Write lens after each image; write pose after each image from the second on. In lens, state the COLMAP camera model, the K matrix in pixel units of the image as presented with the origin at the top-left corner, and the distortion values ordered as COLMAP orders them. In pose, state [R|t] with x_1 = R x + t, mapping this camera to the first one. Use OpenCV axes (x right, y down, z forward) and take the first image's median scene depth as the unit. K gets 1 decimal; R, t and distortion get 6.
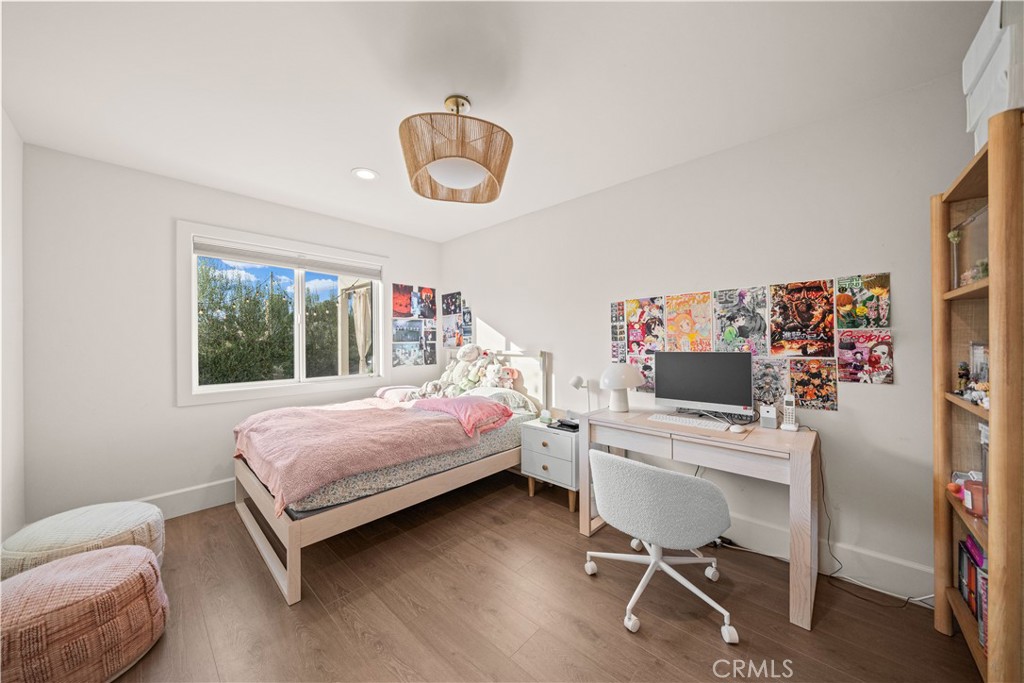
lens RADIAL K [[349.7, 0, 519.5], [0, 349.7, 342.4], [0, 0, 1]] dist [-0.006014, 0.000066]
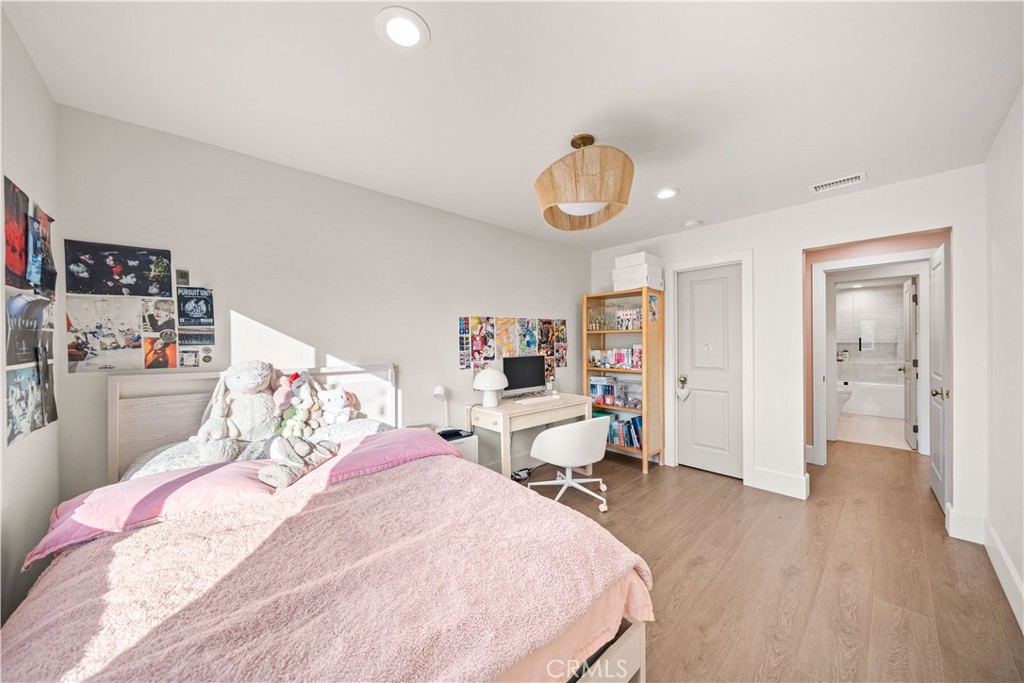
lens RADIAL K [[349.7, 0, 505.7], [0, 349.7, 340.9], [0, 0, 1]] dist [-0.006014, 0.000066]
pose [[0.096573, 0.009179, 0.995284, -0.921455], [0.010312, 0.999895, -0.010222, -0.023966], [-0.995272, 0.011250, 0.096469, 0.798433]]
